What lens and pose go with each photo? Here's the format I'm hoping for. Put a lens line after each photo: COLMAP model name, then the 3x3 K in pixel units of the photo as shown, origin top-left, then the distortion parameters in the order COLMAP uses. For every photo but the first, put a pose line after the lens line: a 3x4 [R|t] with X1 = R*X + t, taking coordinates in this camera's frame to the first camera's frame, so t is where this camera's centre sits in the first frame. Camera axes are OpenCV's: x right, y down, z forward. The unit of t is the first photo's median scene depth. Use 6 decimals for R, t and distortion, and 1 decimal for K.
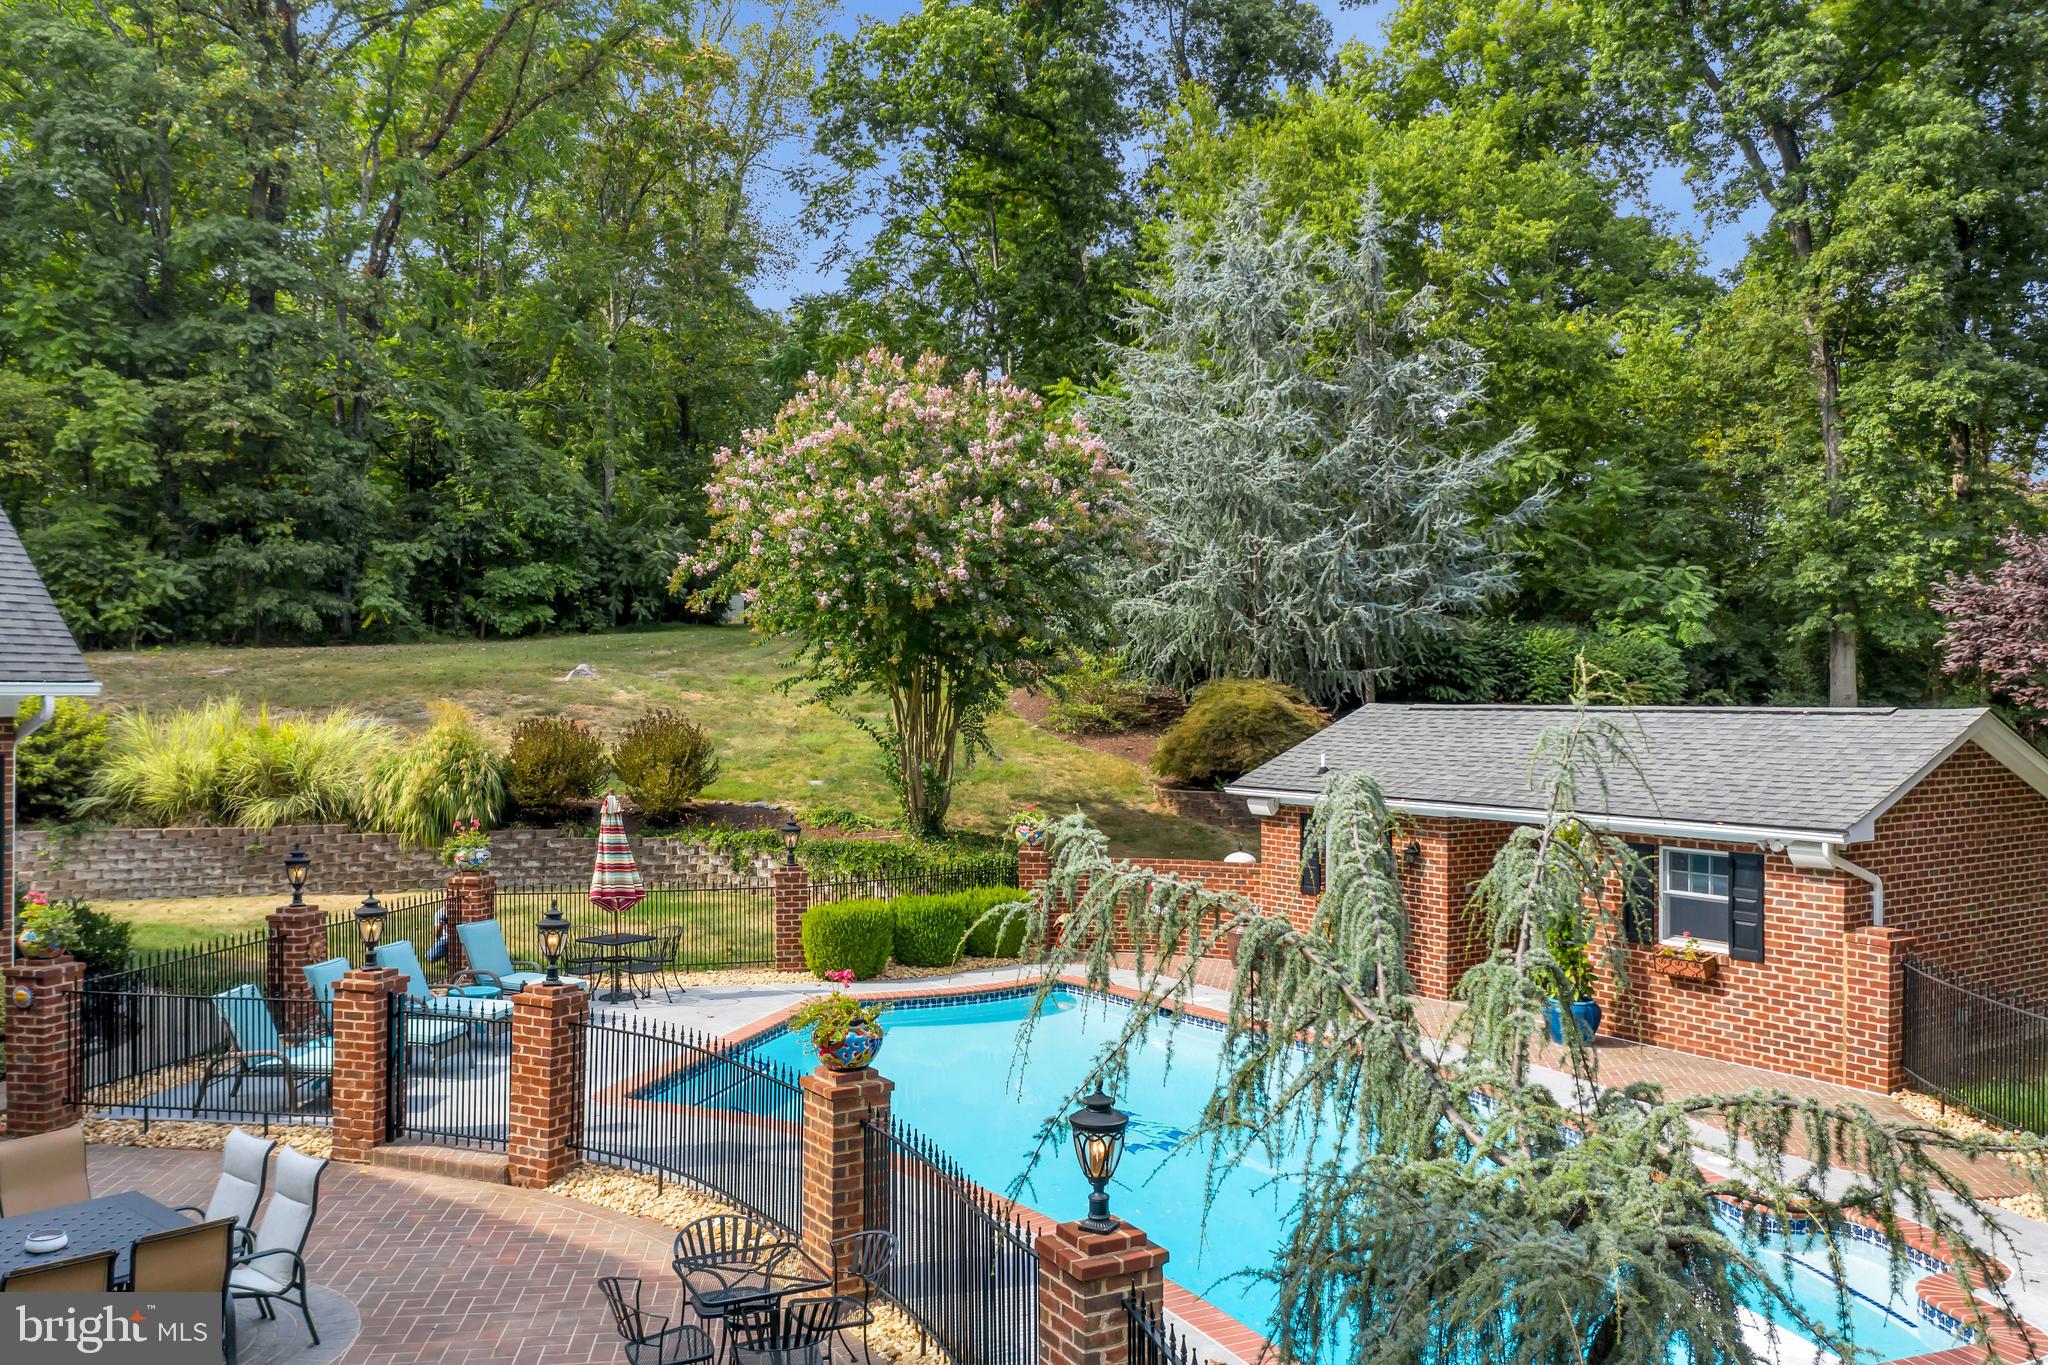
lens RADIAL K [[1614.3, 0, 1025.0], [0, 1614.3, 684.6], [0, 0, 1]] dist [0.003304, 0.015755]
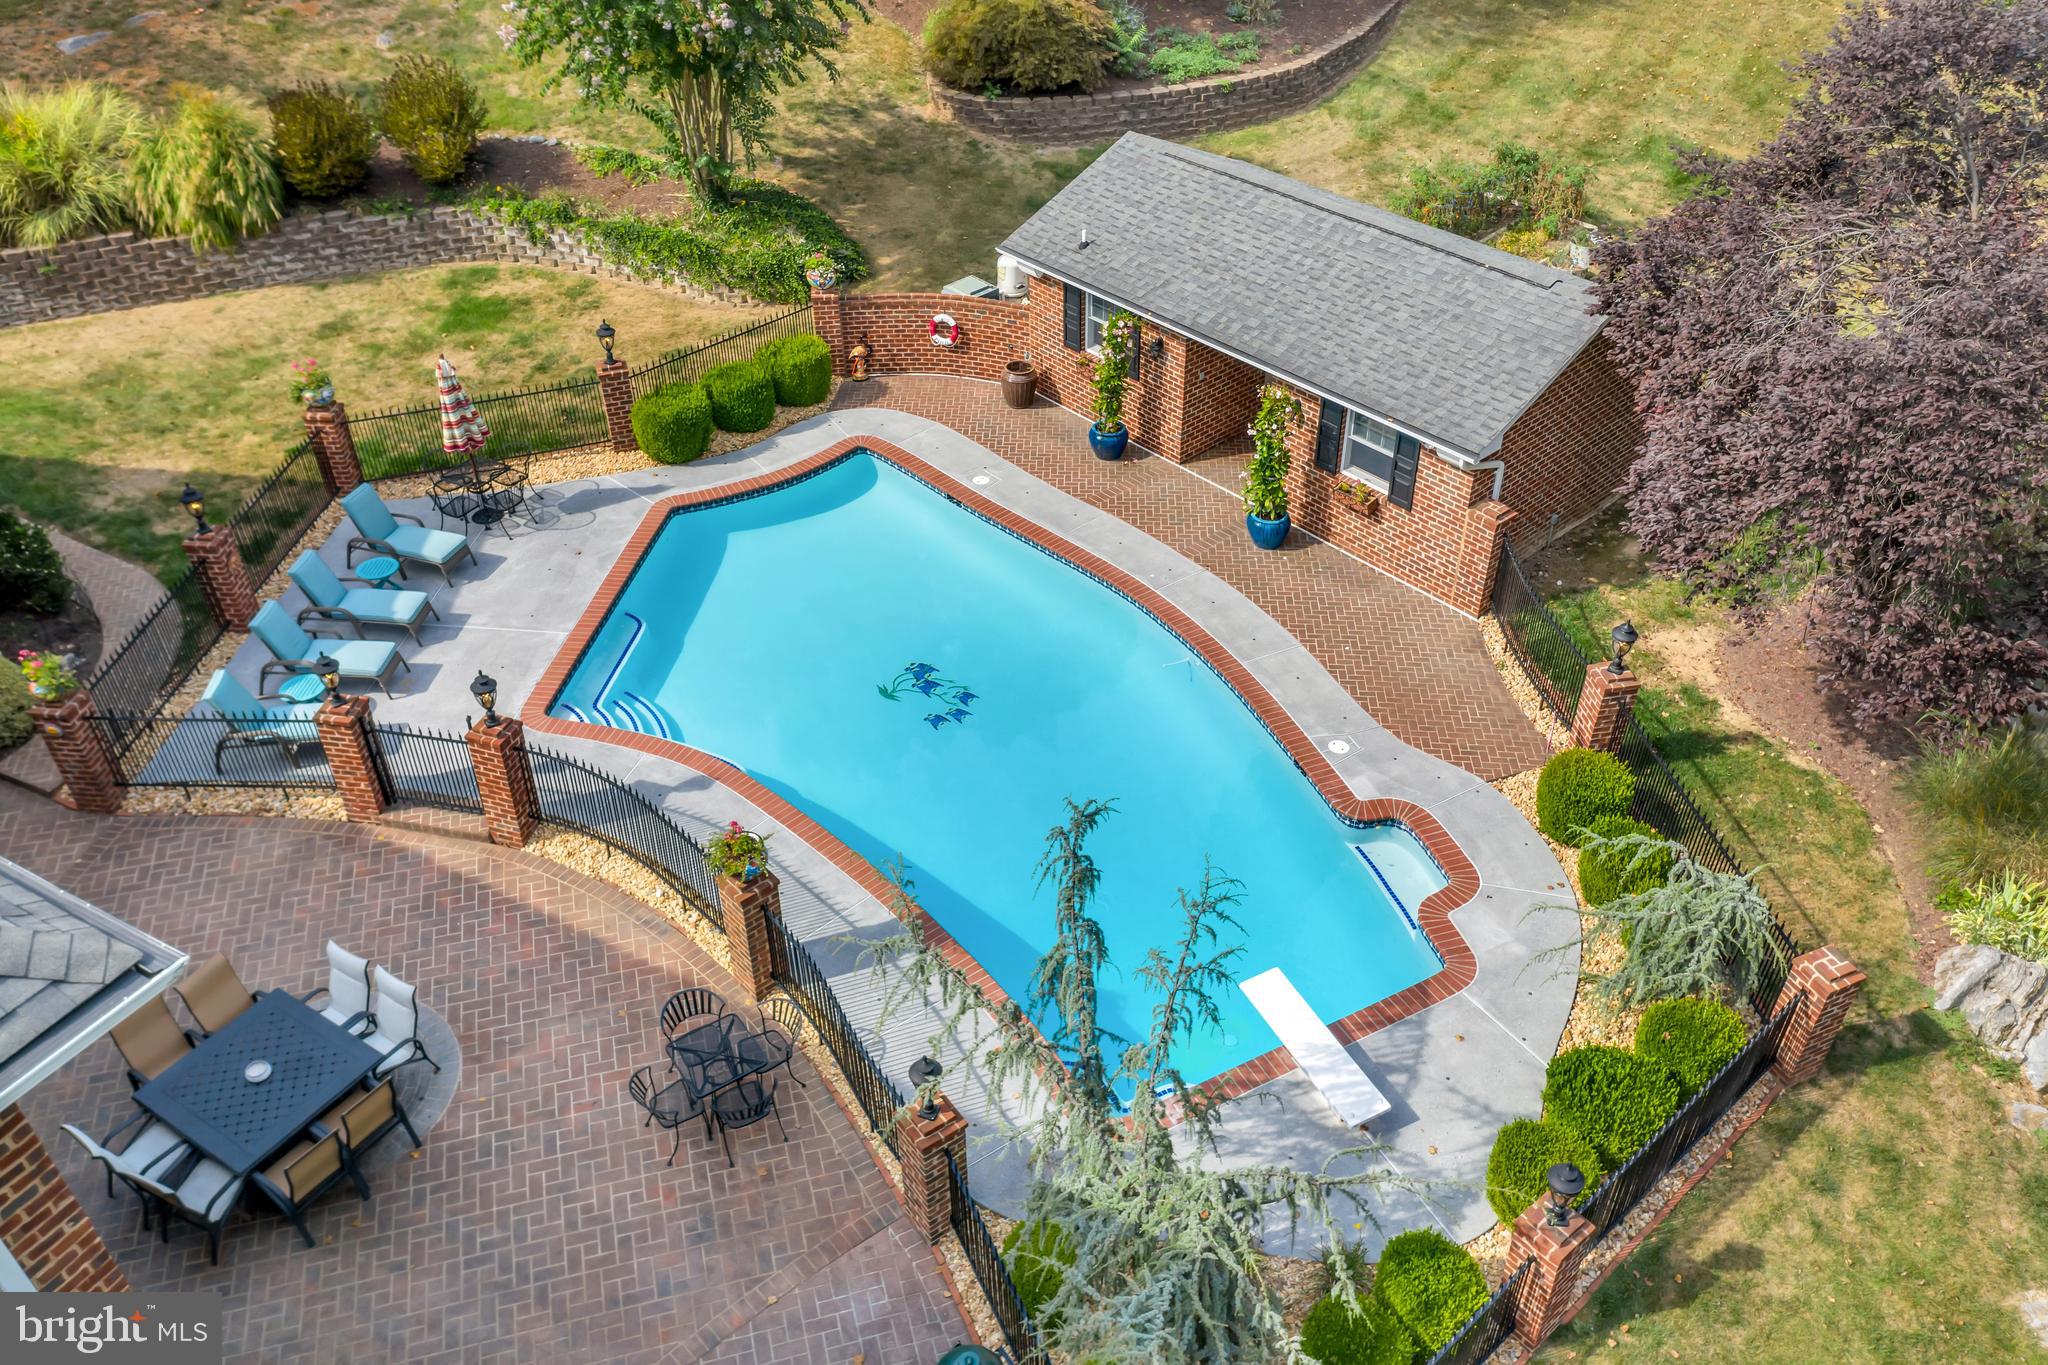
lens RADIAL K [[1617.6, 0, 1018.4], [0, 1617.6, 676.3], [0, 0, 1]] dist [0.009627, -0.000100]
pose [[0.990920, -0.093111, 0.096993, 0.005200], [0.015543, 0.795888, 0.605244, -0.418162], [-0.133550, -0.598241, 0.790109, -0.051956]]
